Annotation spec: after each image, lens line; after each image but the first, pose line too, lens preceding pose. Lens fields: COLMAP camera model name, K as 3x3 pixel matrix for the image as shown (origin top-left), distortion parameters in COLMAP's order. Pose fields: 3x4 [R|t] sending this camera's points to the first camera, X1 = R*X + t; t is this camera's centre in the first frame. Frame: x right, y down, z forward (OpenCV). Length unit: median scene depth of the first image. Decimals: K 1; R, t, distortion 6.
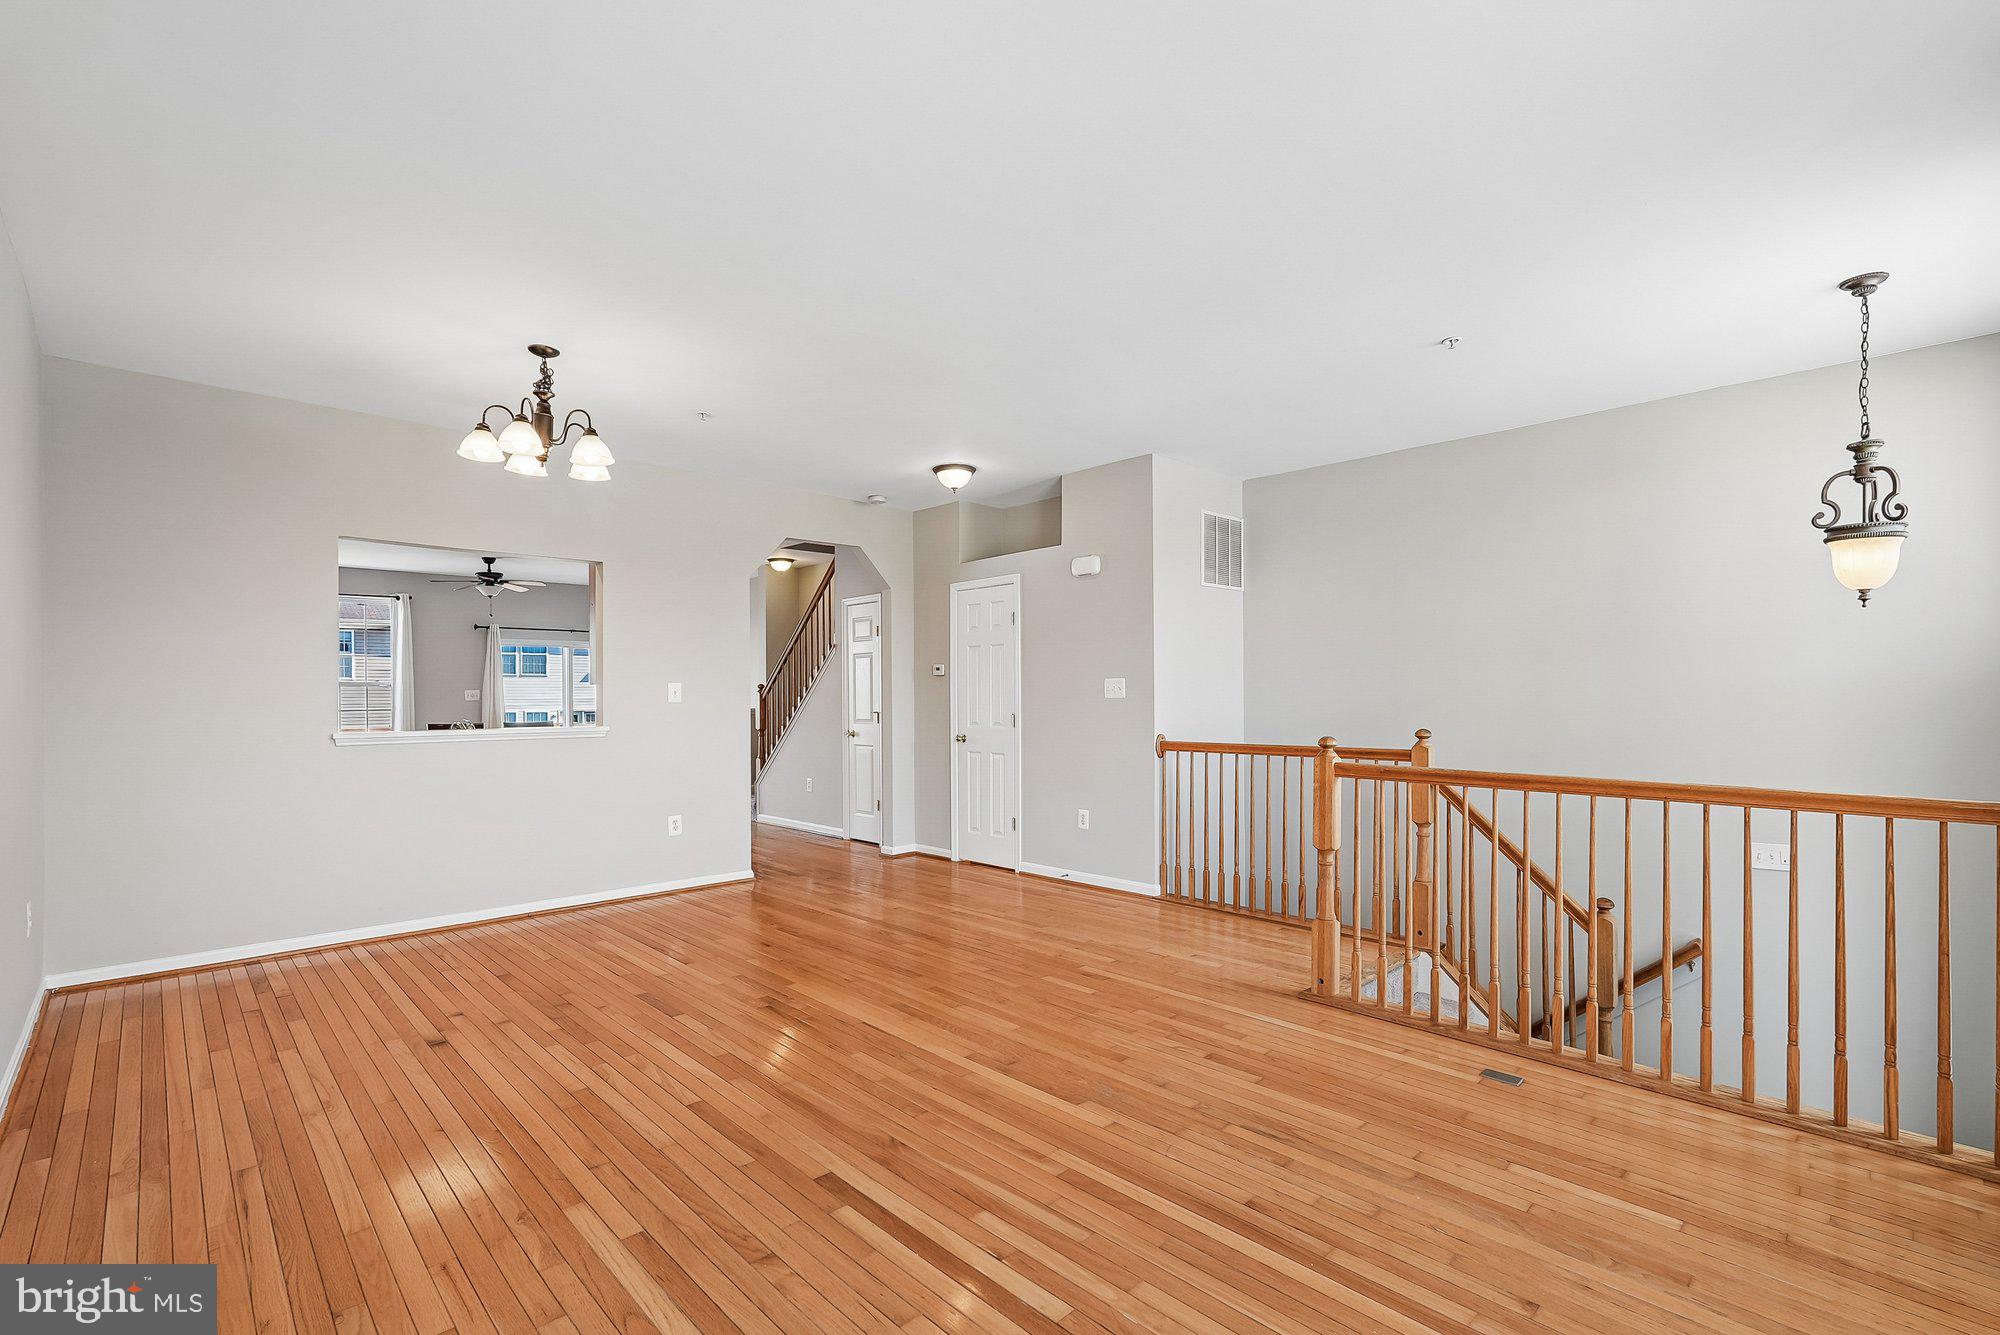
lens RADIAL K [[882.6, 0, 1001.5], [0, 882.6, 694.3], [0, 0, 1]] dist [-0.003471, -0.000113]
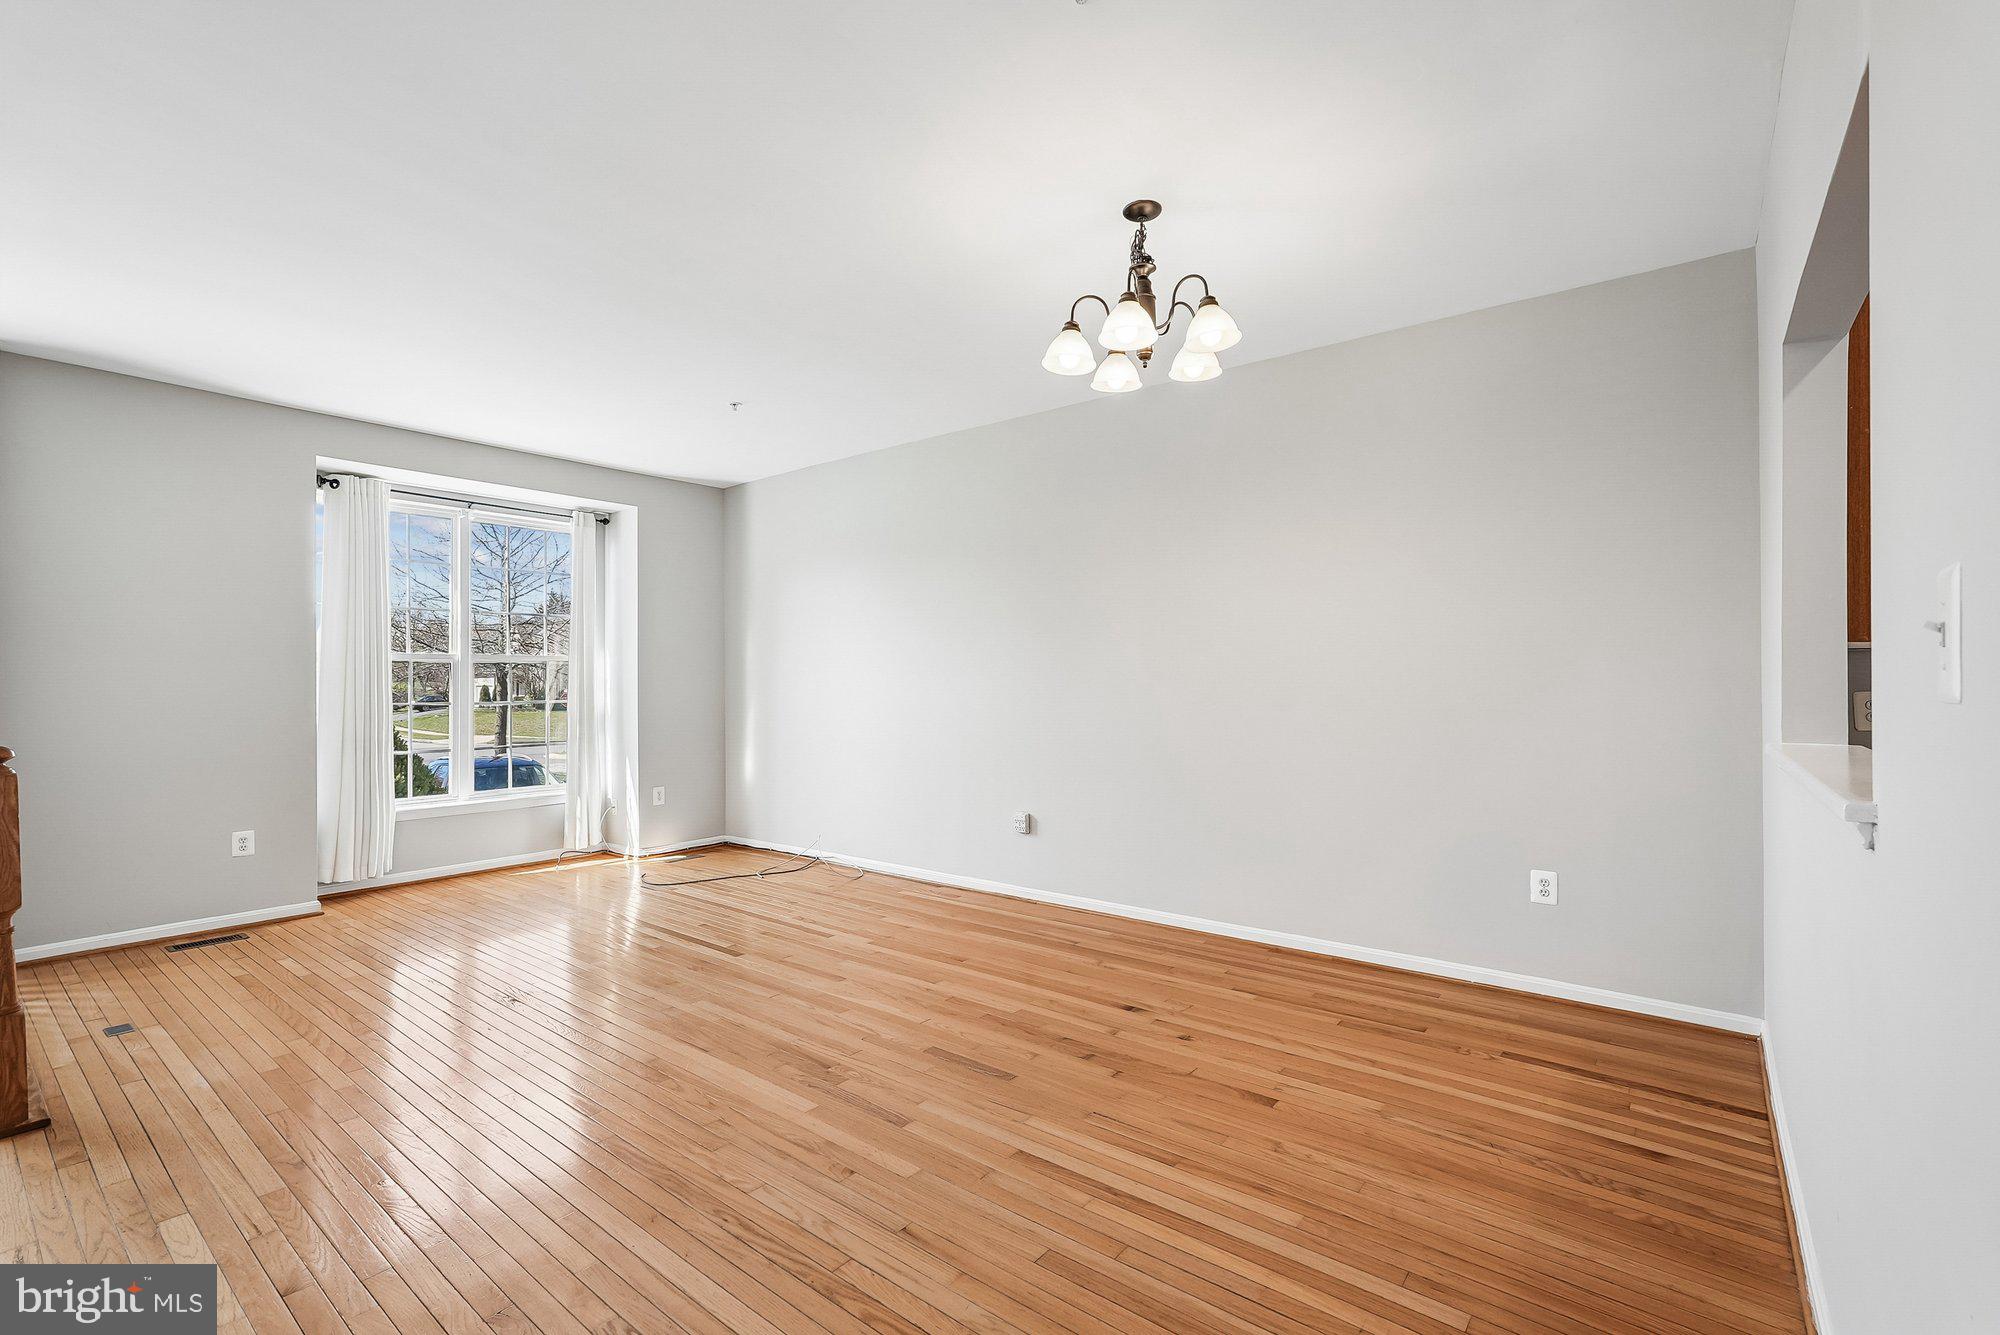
lens RADIAL K [[881.5, 0, 1008.1], [0, 881.5, 677.1], [0, 0, 1]] dist [-0.003718, -0.000125]
pose [[-0.992582, 0.009488, -0.121205, -0.317501], [0.010073, 0.999940, -0.004211, 0.007618], [0.121157, -0.005401, -0.992619, 1.710371]]
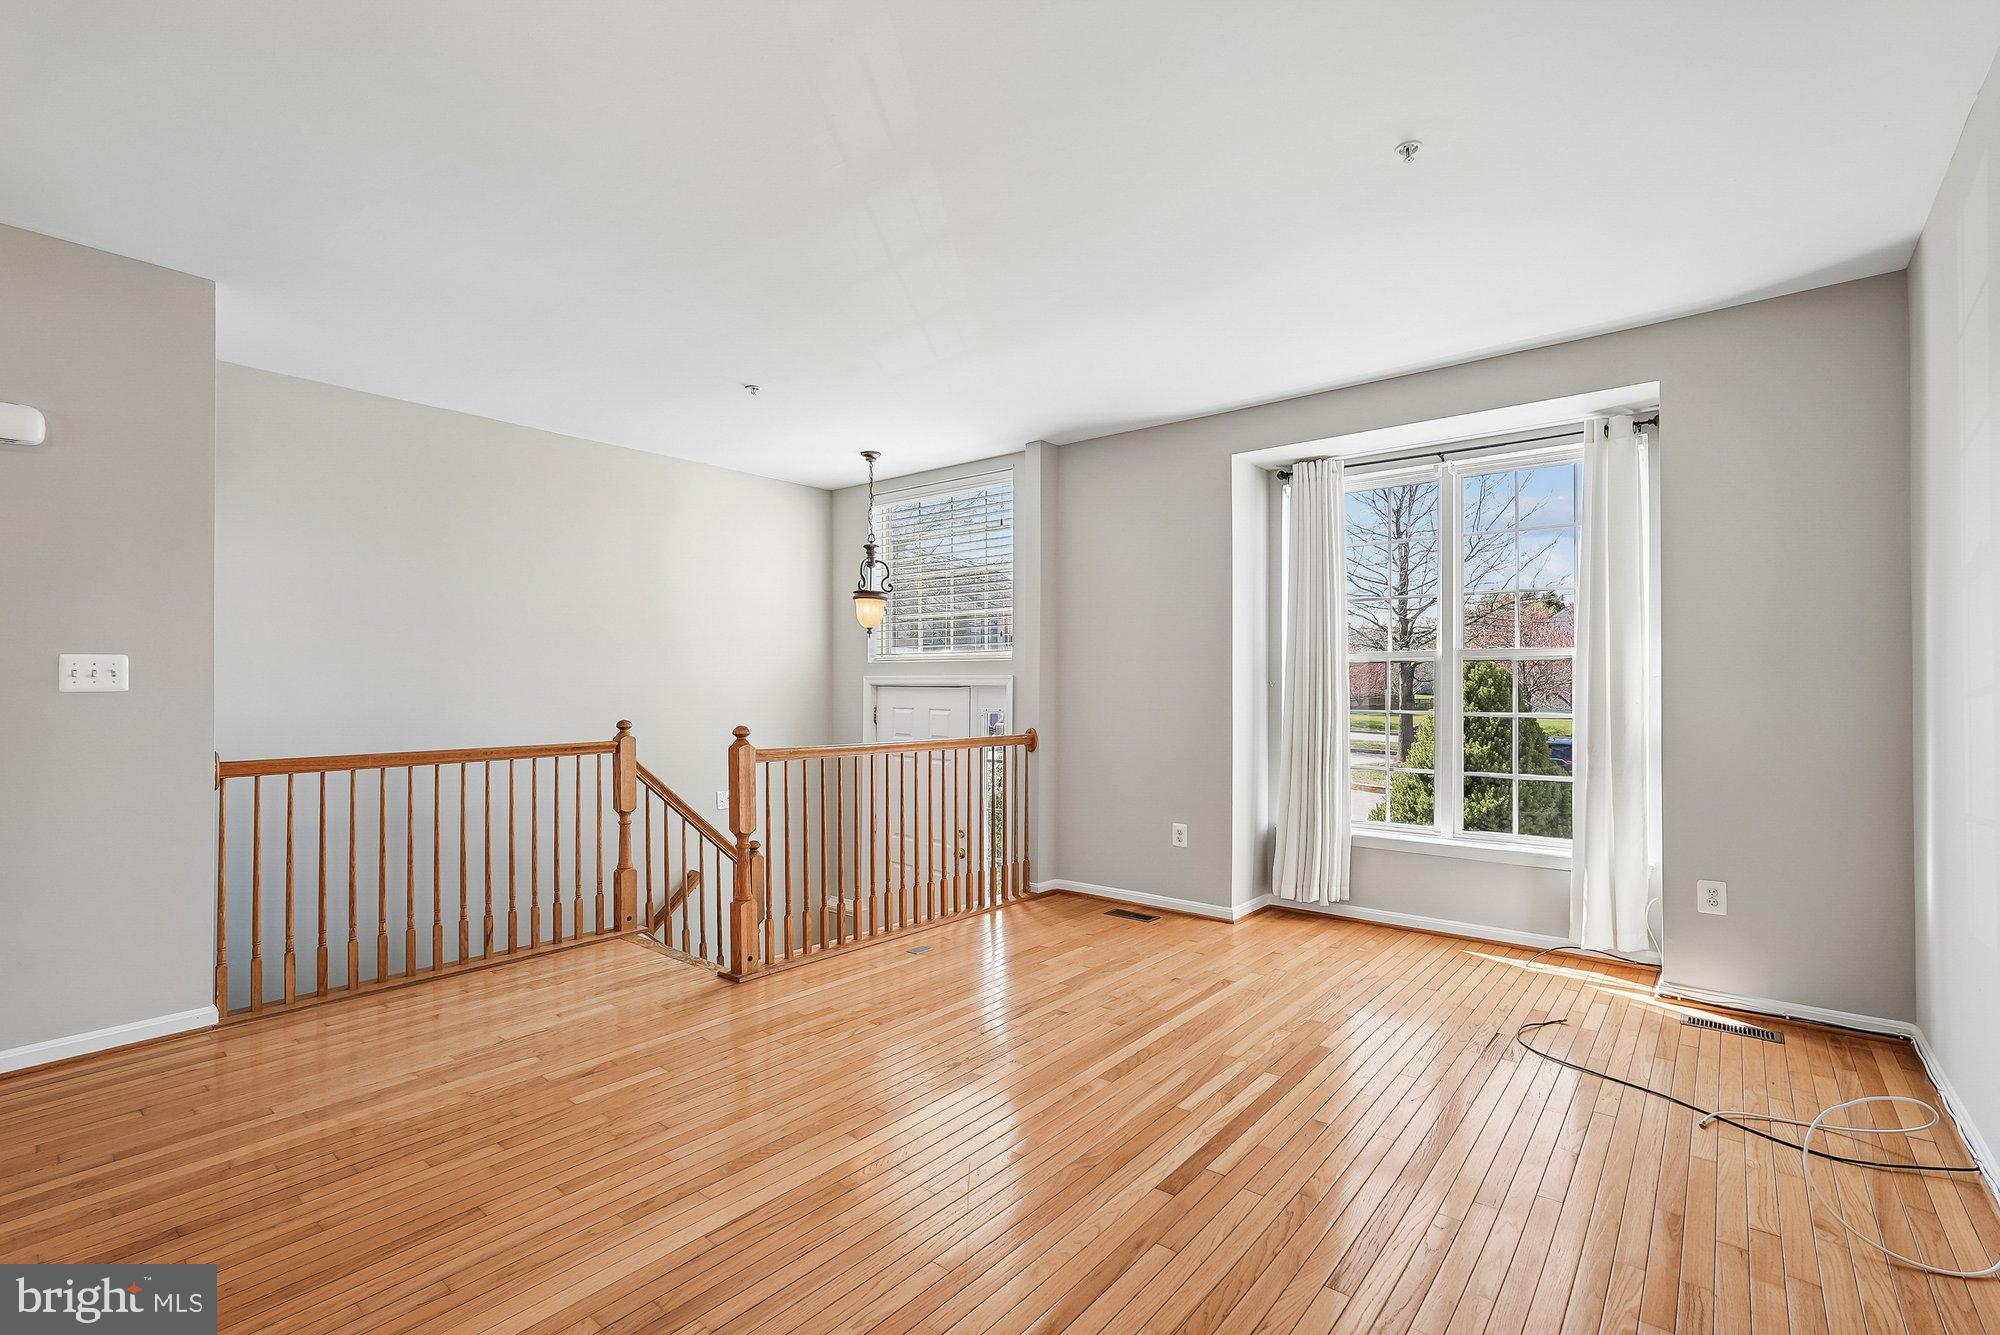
lens RADIAL K [[881.5, 0, 1008.1], [0, 881.5, 677.1], [0, 0, 1]] dist [-0.003718, -0.000125]
pose [[-0.103037, 0.014253, 0.994575, -0.694599], [-0.000004, 0.999897, -0.014330, 0.004908], [-0.994677, -0.001481, -0.103027, 0.776004]]
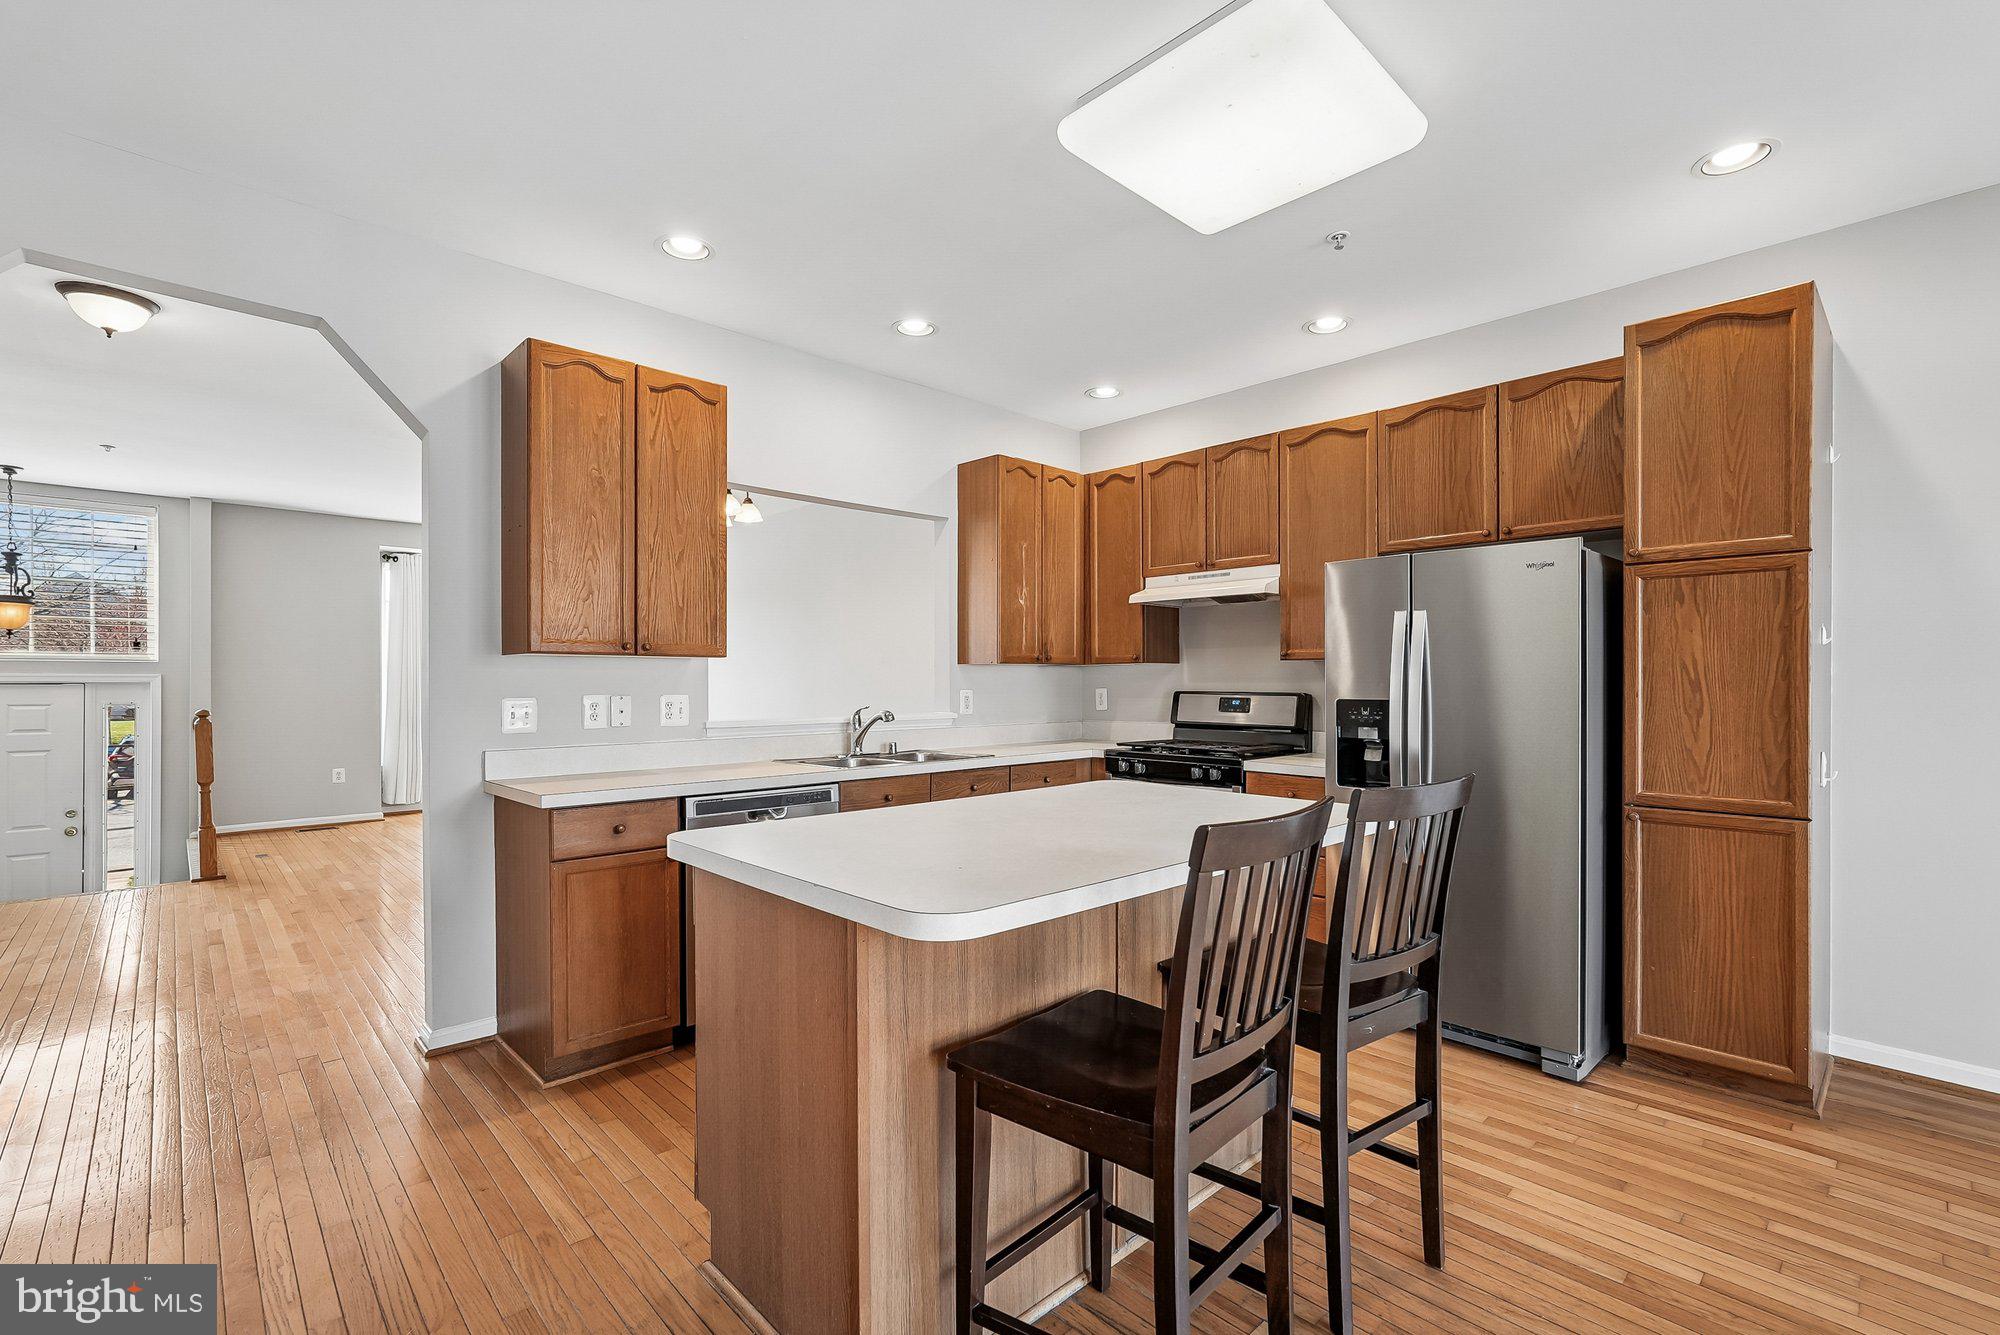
lens RADIAL K [[891.7, 0, 1001.4], [0, 891.7, 686.0], [0, 0, 1]] dist [-0.010157, 0.000135]
pose [[-0.999591, 0.010542, 0.026596, -1.036407], [0.010726, 0.999920, 0.006772, 0.011107], [-0.026522, 0.007054, -0.999623, 2.428584]]
